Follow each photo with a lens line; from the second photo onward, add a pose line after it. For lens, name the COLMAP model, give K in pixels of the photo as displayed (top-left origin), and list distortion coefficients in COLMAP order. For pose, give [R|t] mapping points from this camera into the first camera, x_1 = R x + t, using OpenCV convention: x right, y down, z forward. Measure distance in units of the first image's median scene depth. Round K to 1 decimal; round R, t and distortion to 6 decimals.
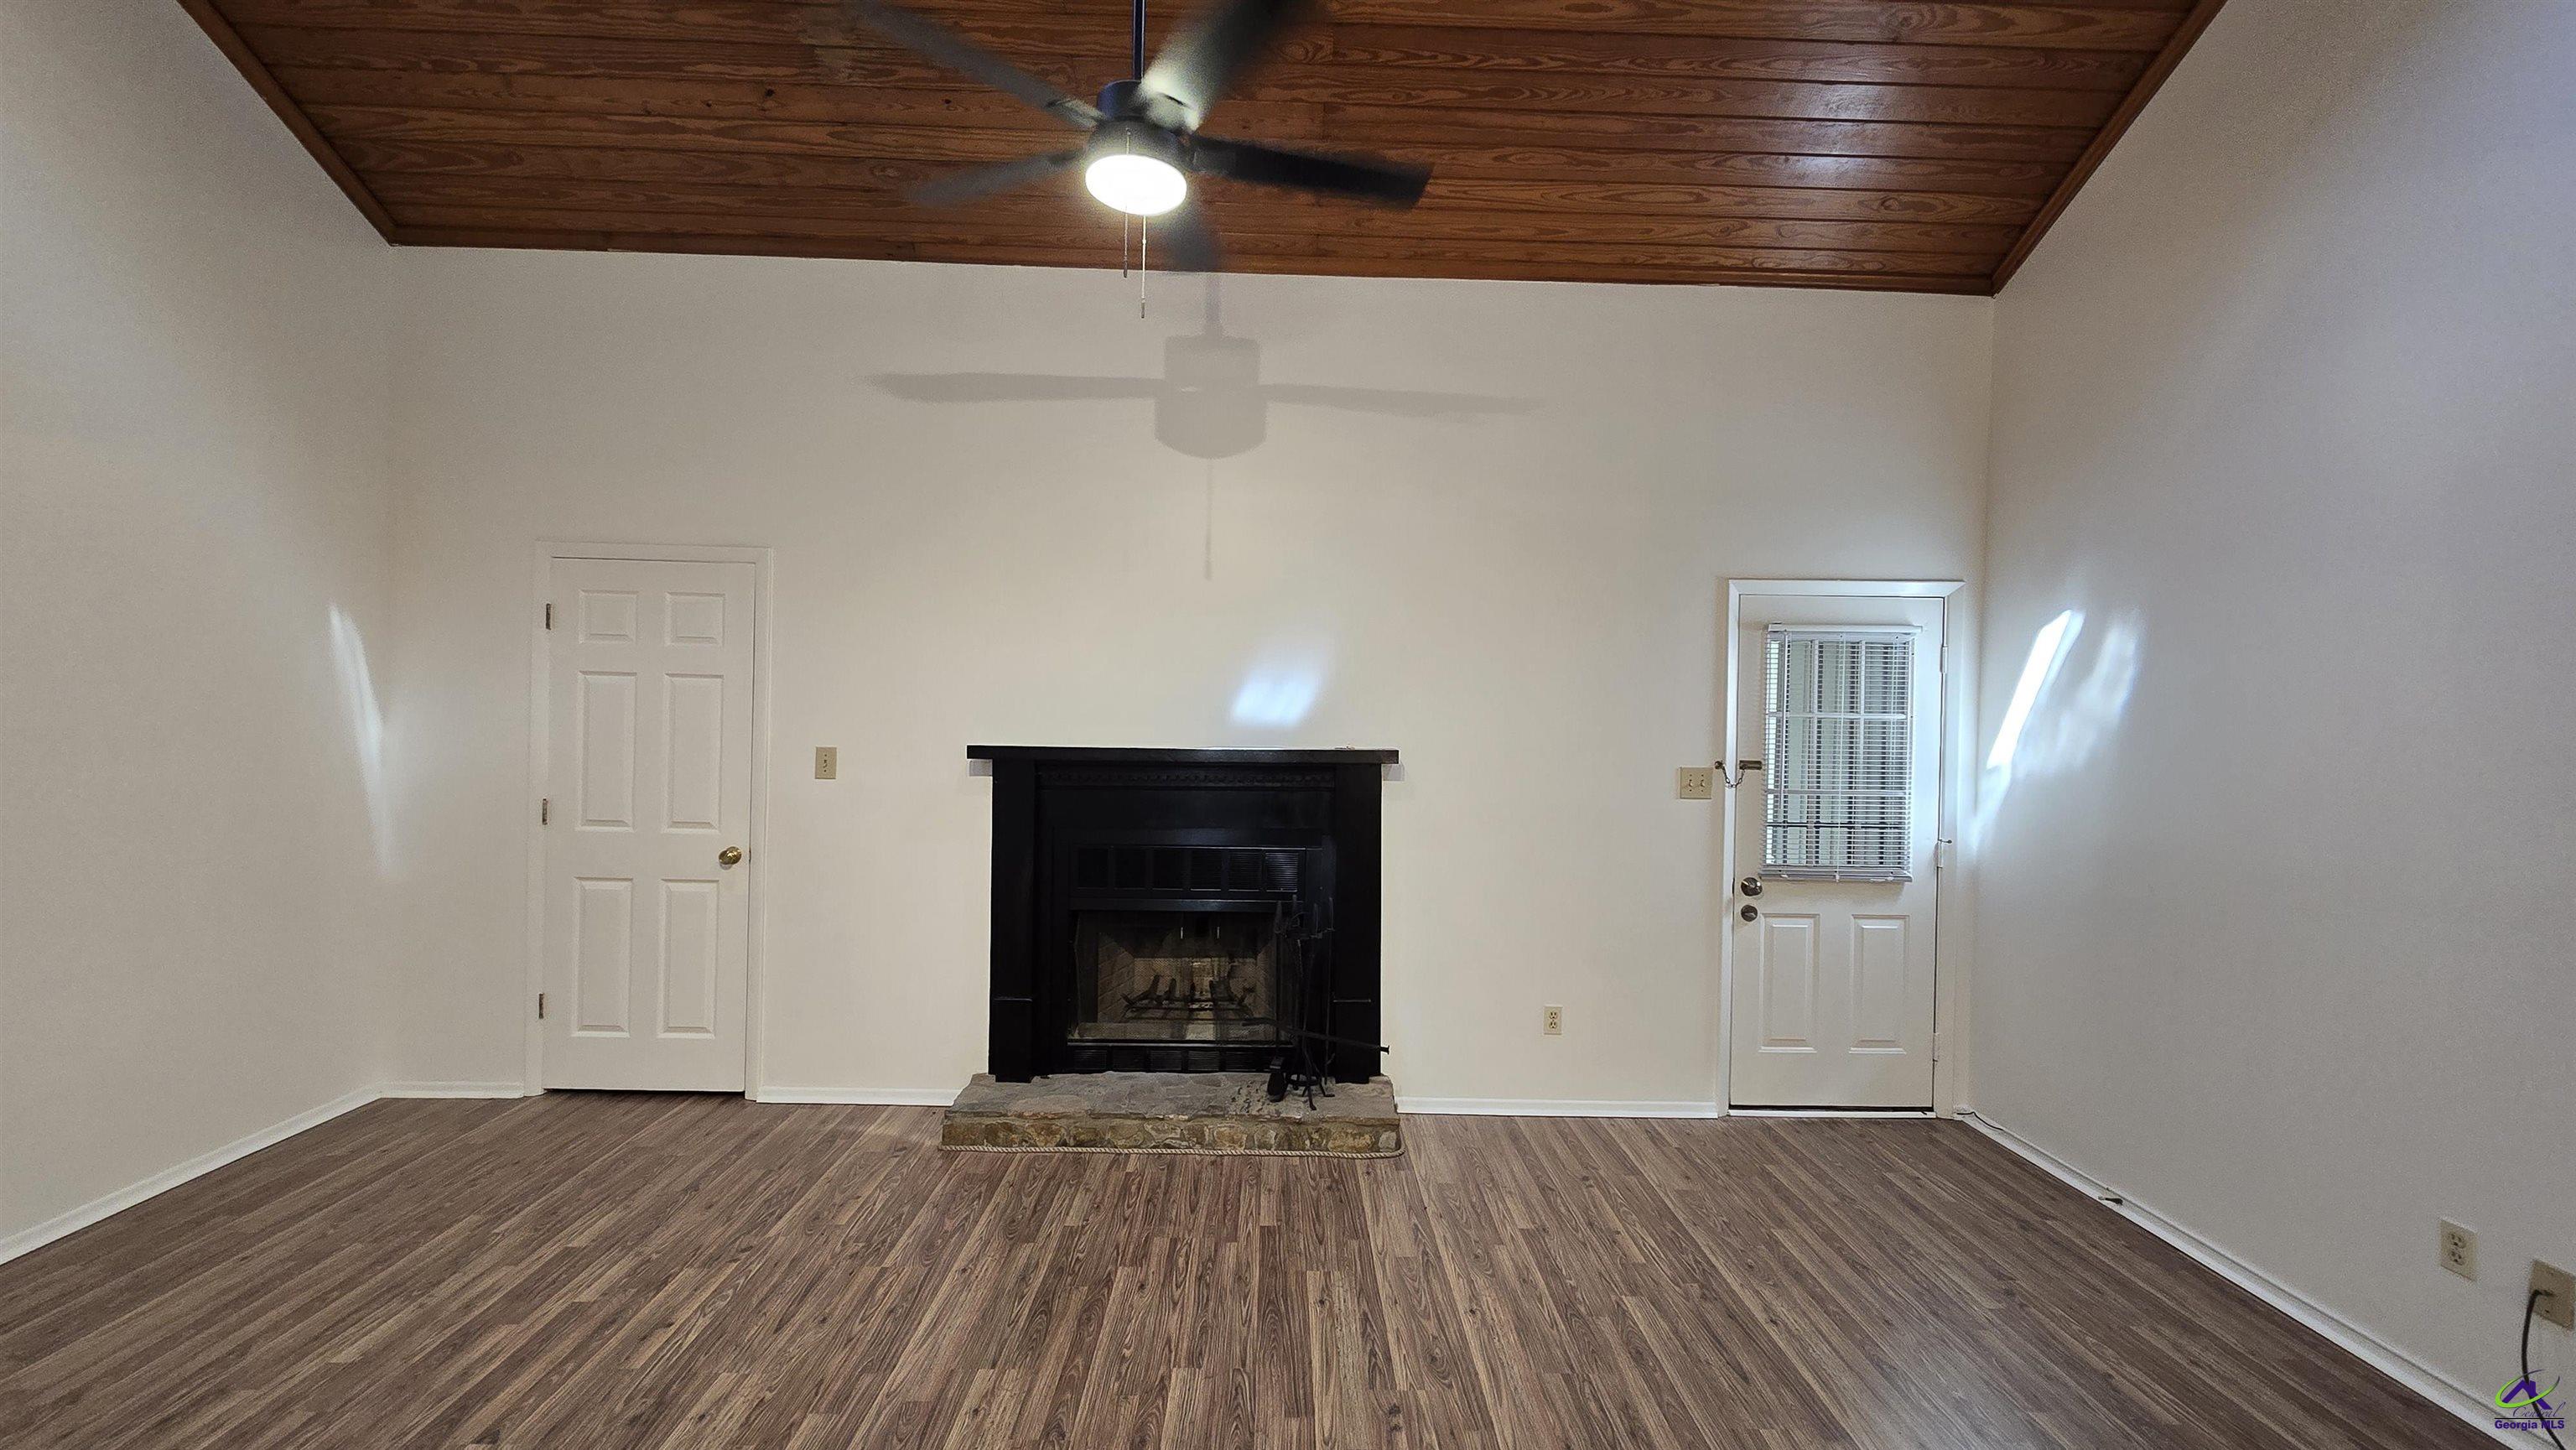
lens RADIAL K [[1060.6, 0, 1308.4], [0, 1060.6, 715.6], [0, 0, 1]] dist [0.000294, -0.000452]
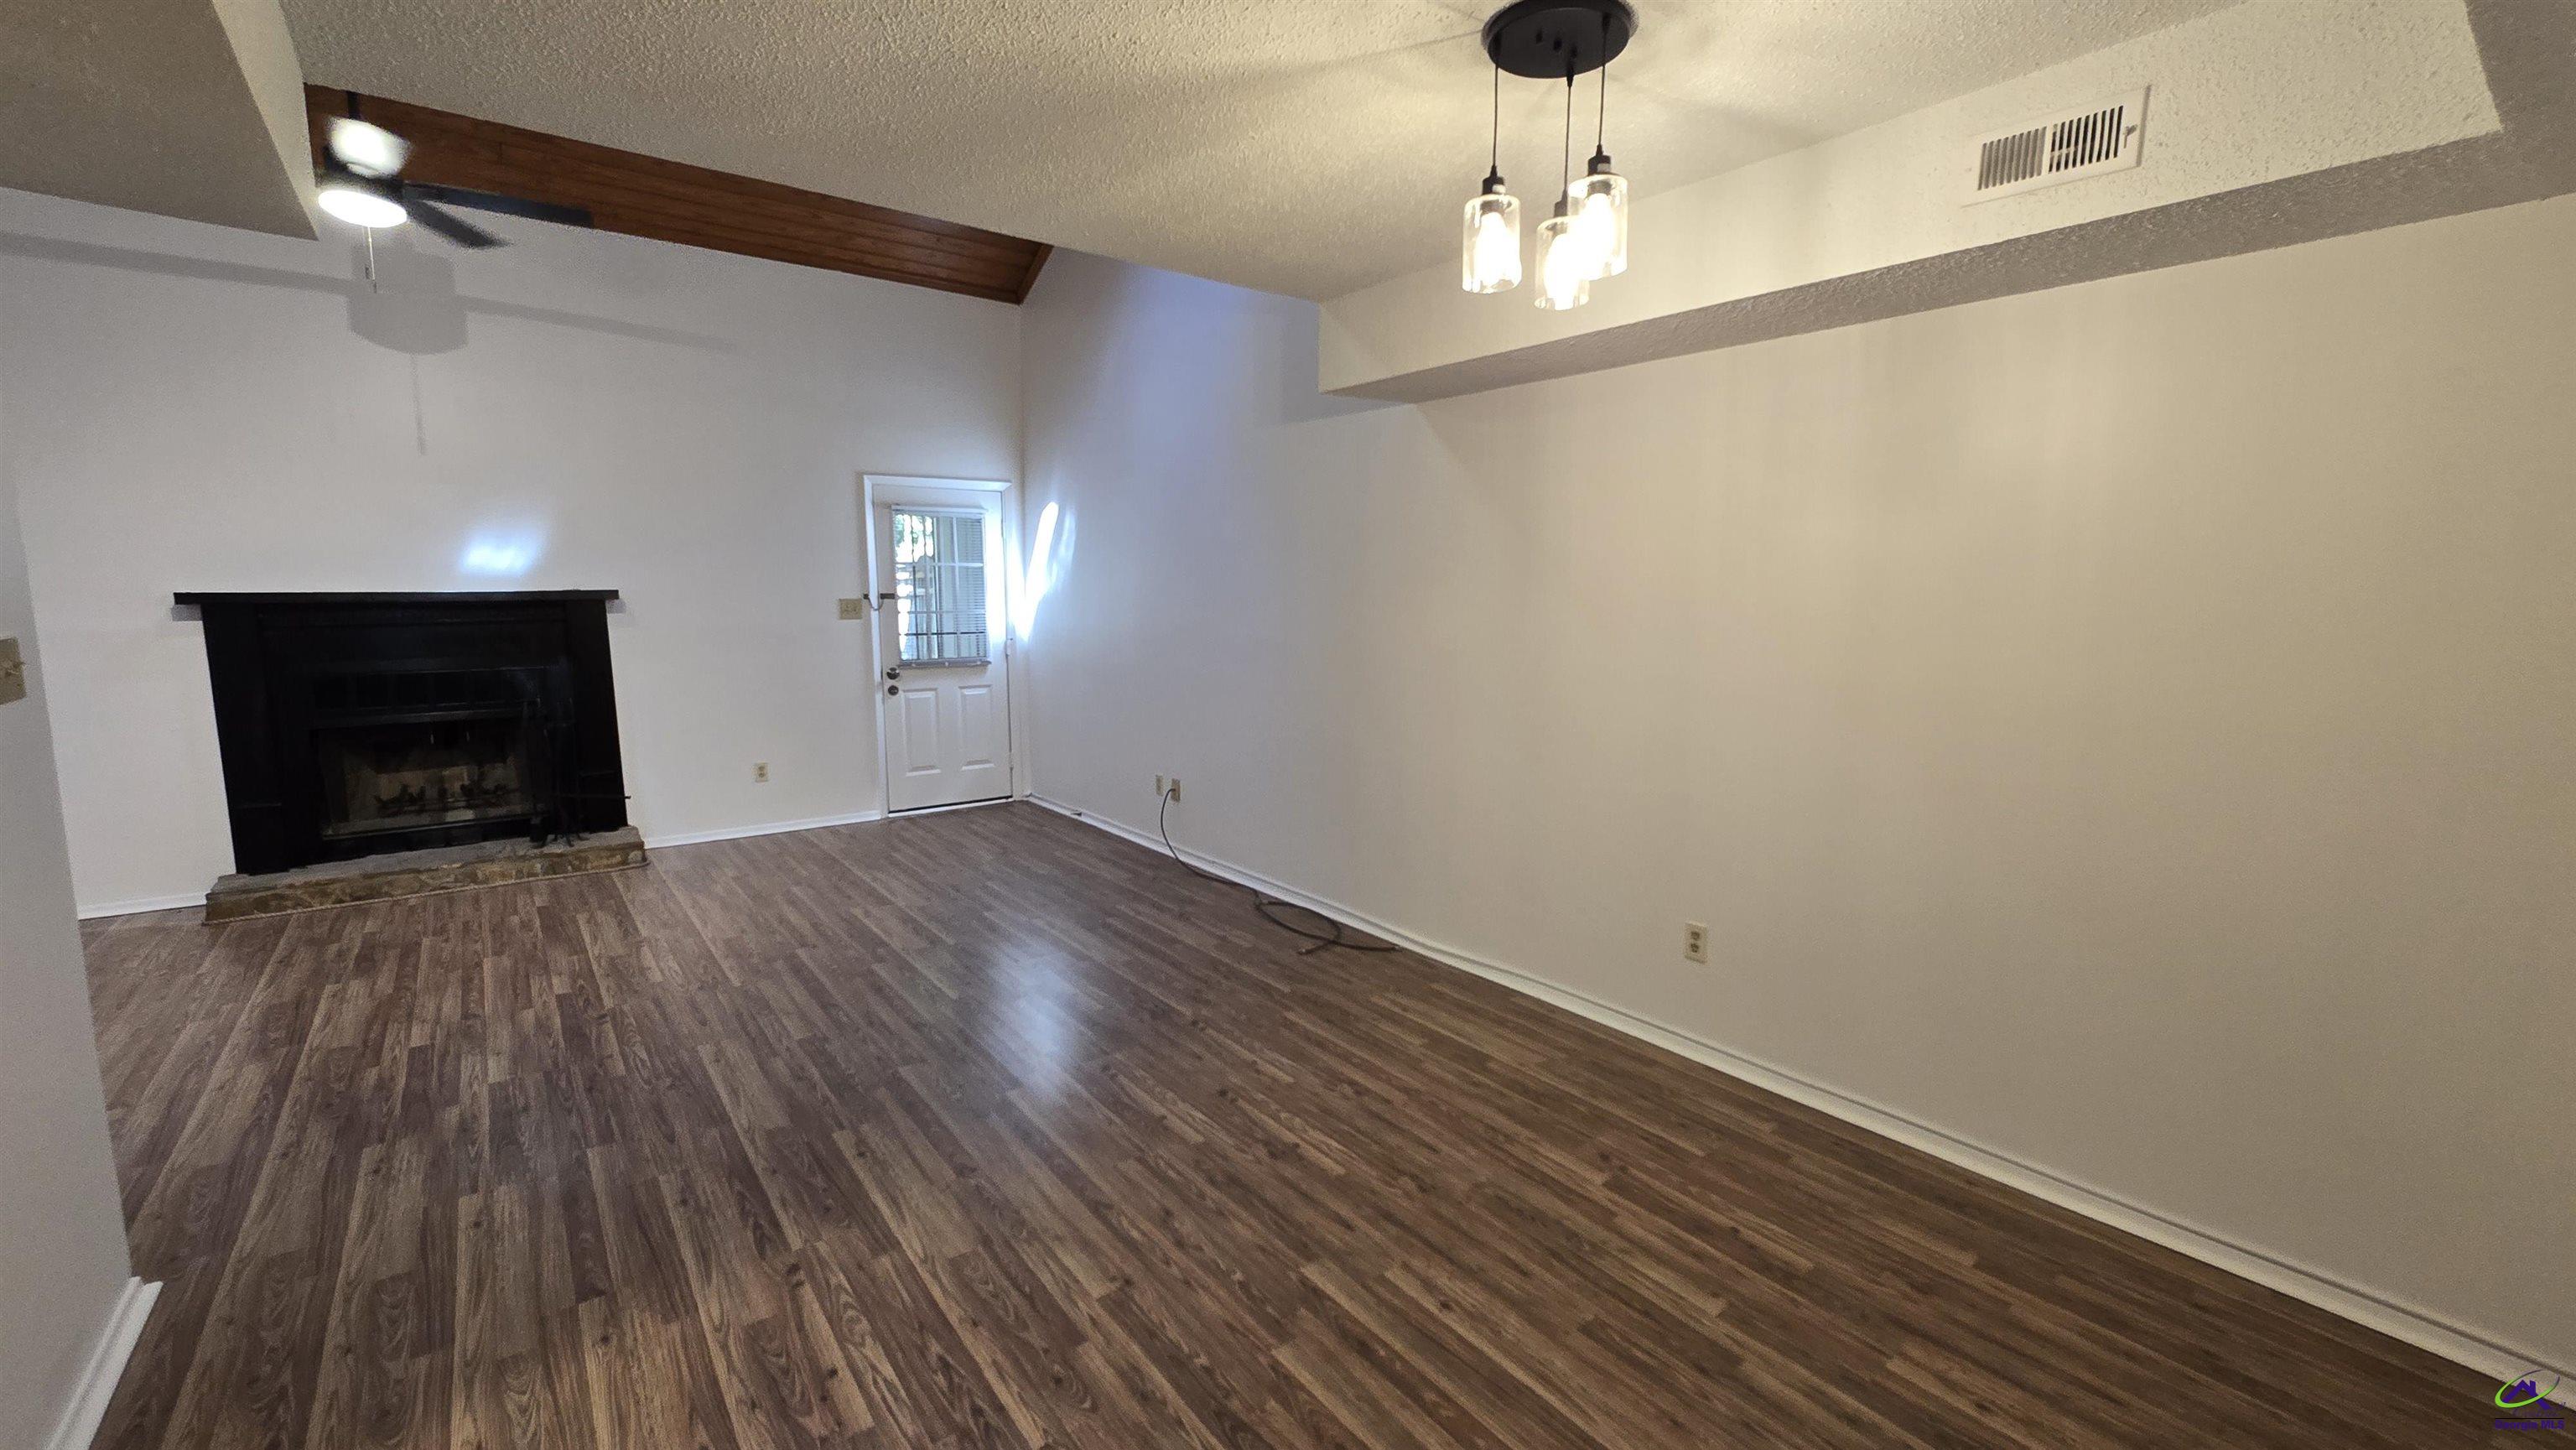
lens RADIAL K [[1054.9, 0, 1302.7], [0, 1054.9, 718.0], [0, 0, 1]] dist [0.000213, 0.000339]
pose [[0.805487, -0.092690, 0.585320, -0.017754], [0.018282, 0.991109, 0.131790, 0.033984], [-0.592332, -0.095454, 0.800020, -0.684457]]
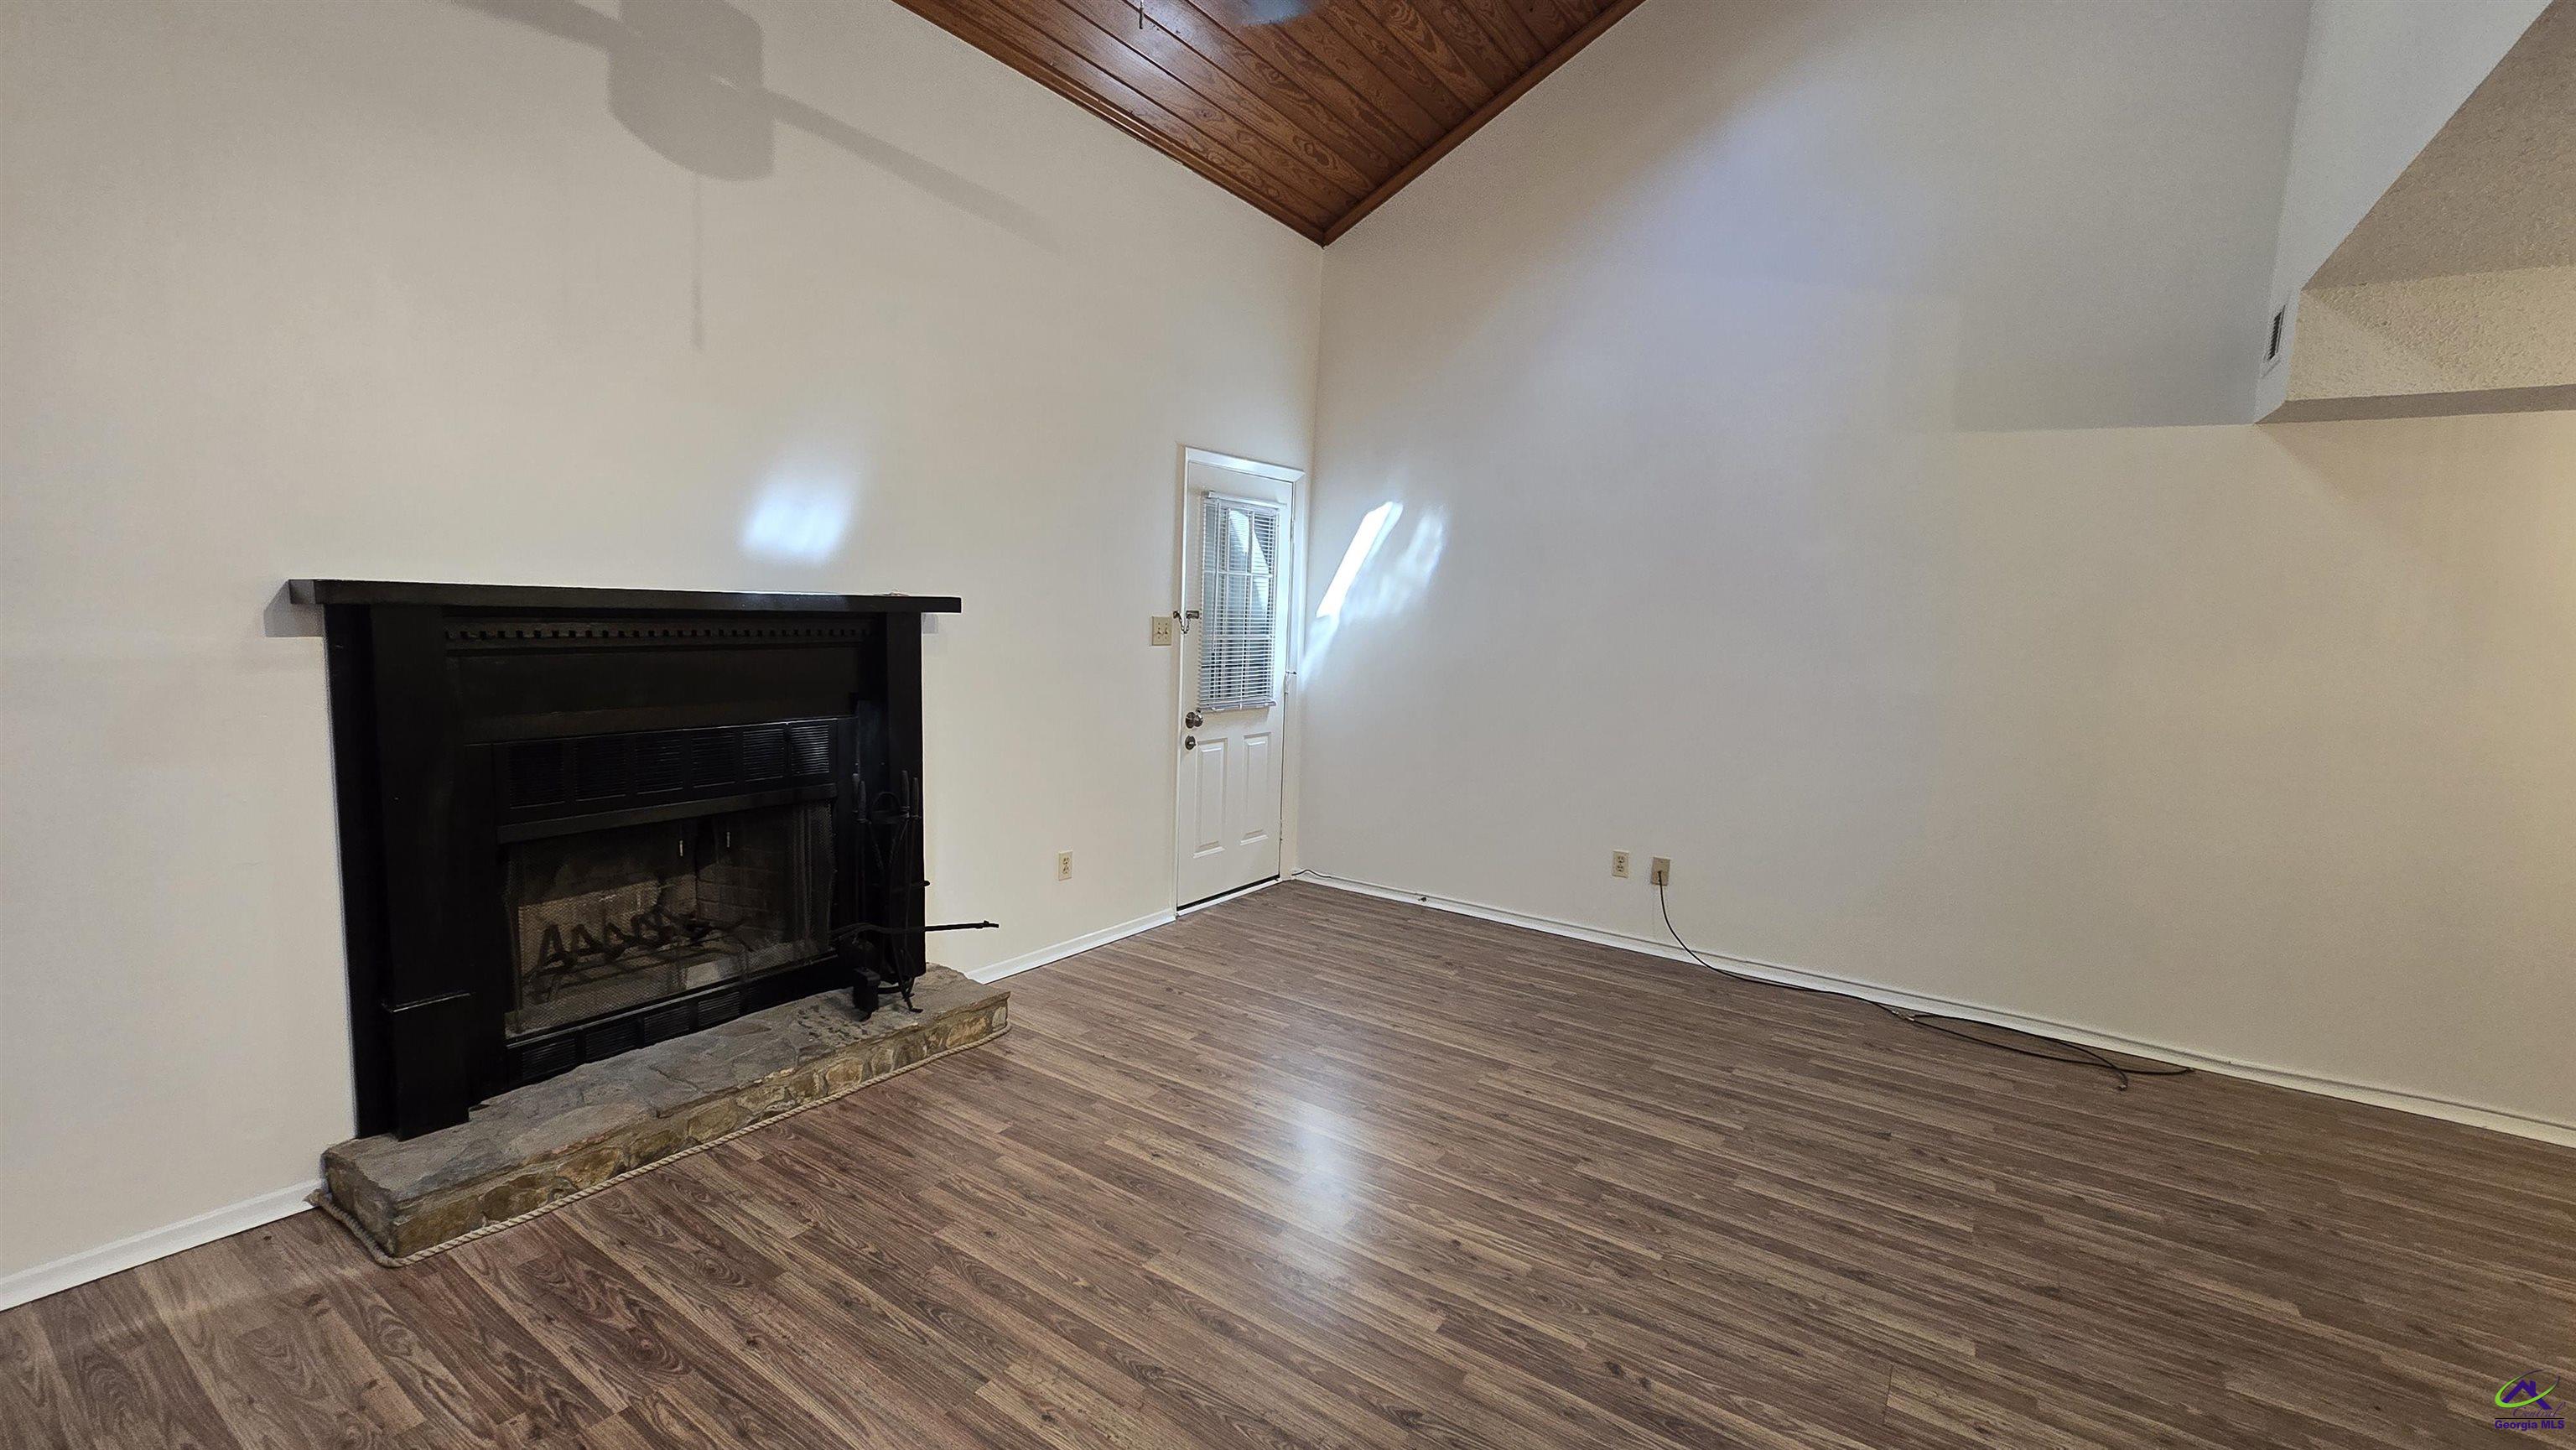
lens RADIAL K [[1054.9, 0, 1302.7], [0, 1054.9, 718.0], [0, 0, 1]] dist [0.000213, 0.000339]
pose [[0.574075, -0.081939, 0.814693, -0.496974], [-0.023625, 0.992908, 0.116510, 0.024032], [-0.818462, -0.086133, 0.568068, 0.271834]]
